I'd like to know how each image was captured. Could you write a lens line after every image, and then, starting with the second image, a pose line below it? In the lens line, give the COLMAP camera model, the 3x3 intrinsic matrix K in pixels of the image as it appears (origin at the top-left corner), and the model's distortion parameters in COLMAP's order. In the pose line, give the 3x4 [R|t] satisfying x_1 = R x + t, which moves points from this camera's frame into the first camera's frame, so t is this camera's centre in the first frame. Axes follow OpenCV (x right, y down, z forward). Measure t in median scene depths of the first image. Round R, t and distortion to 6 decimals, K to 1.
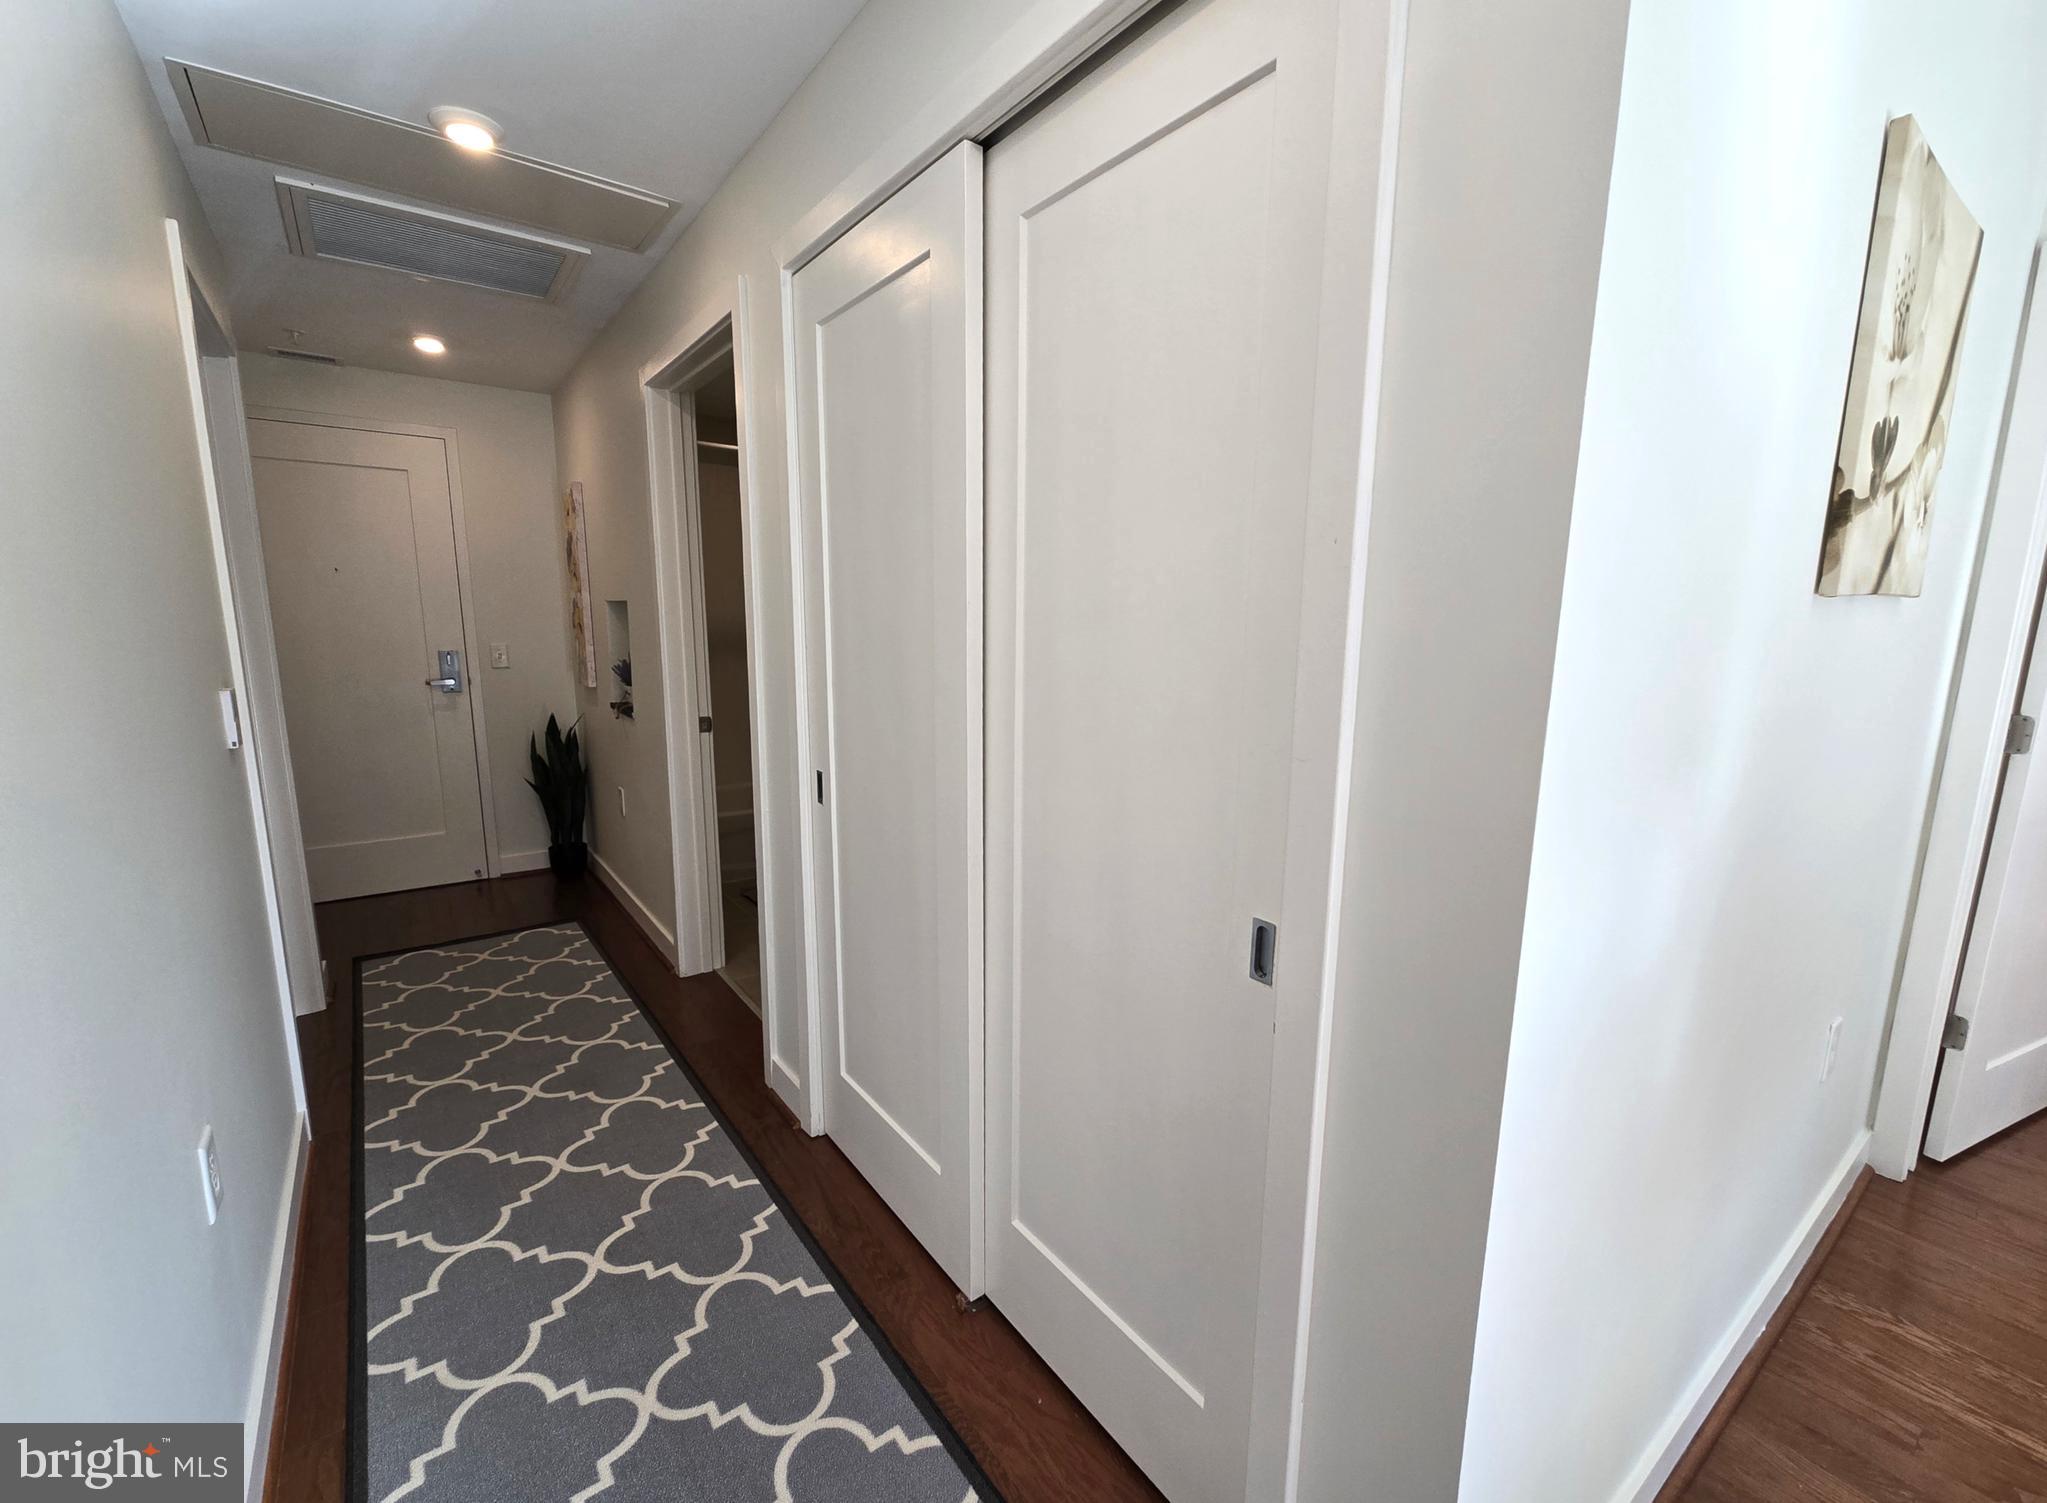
lens RADIAL K [[855.8, 0, 1009.4], [0, 855.8, 754.8], [0, 0, 1]] dist [-0.004072, 0.000451]
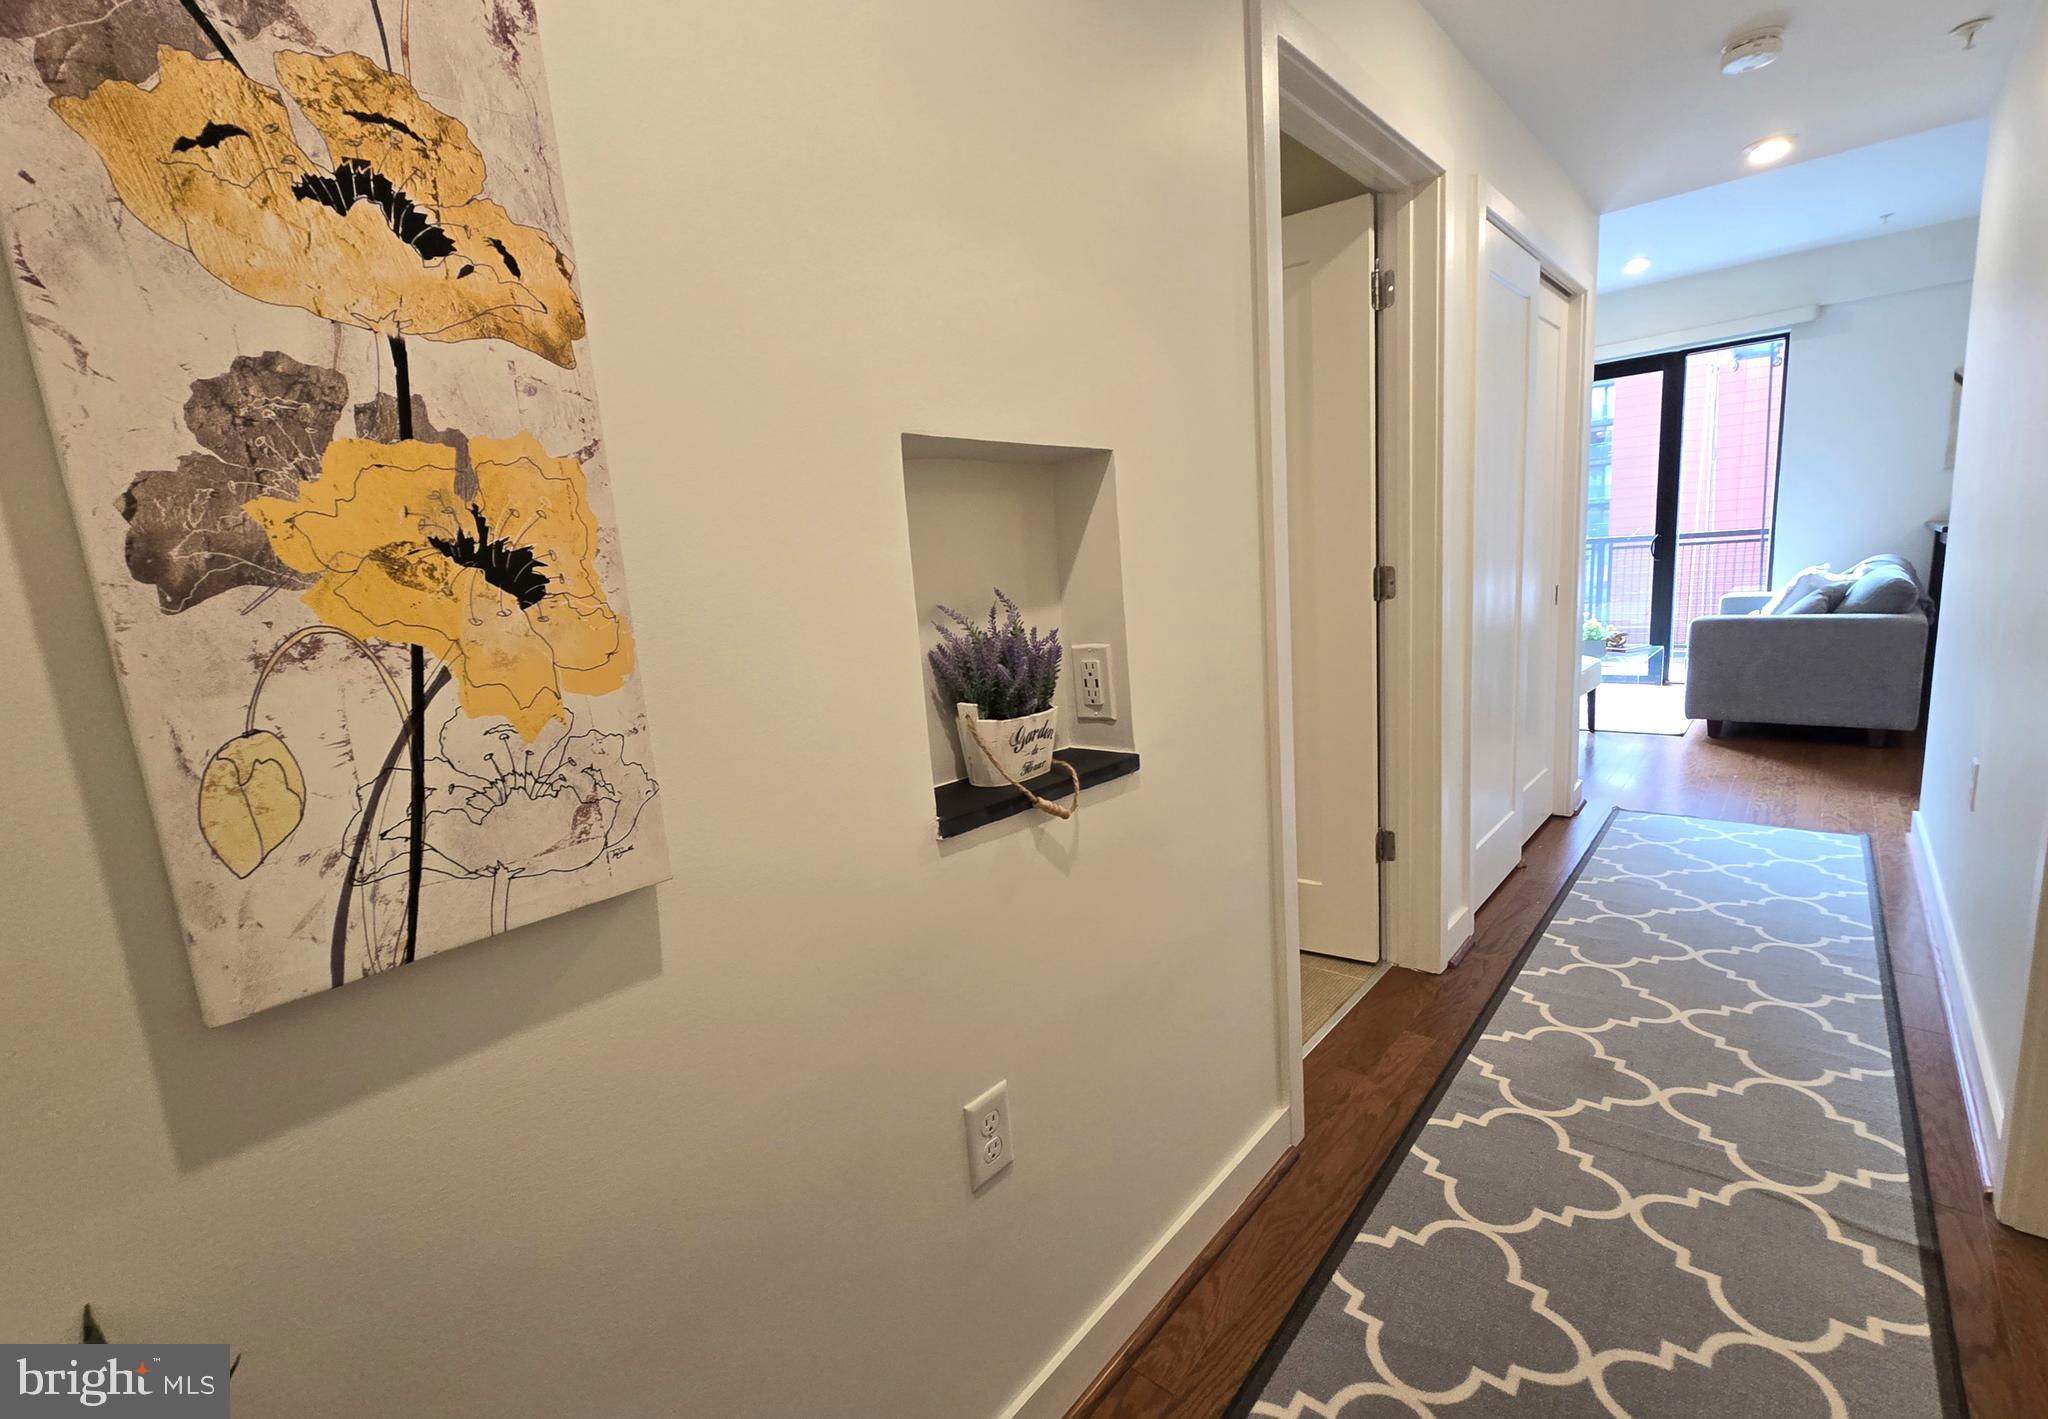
lens RADIAL K [[889.7, 0, 1033.5], [0, 889.7, 725.4], [0, 0, 1]] dist [0.001308, -0.000255]
pose [[-0.237144, -0.180715, 0.954518, -1.278810], [0.222811, 0.946236, 0.234503, -0.272168], [-0.945578, 0.268288, -0.184129, 1.855105]]
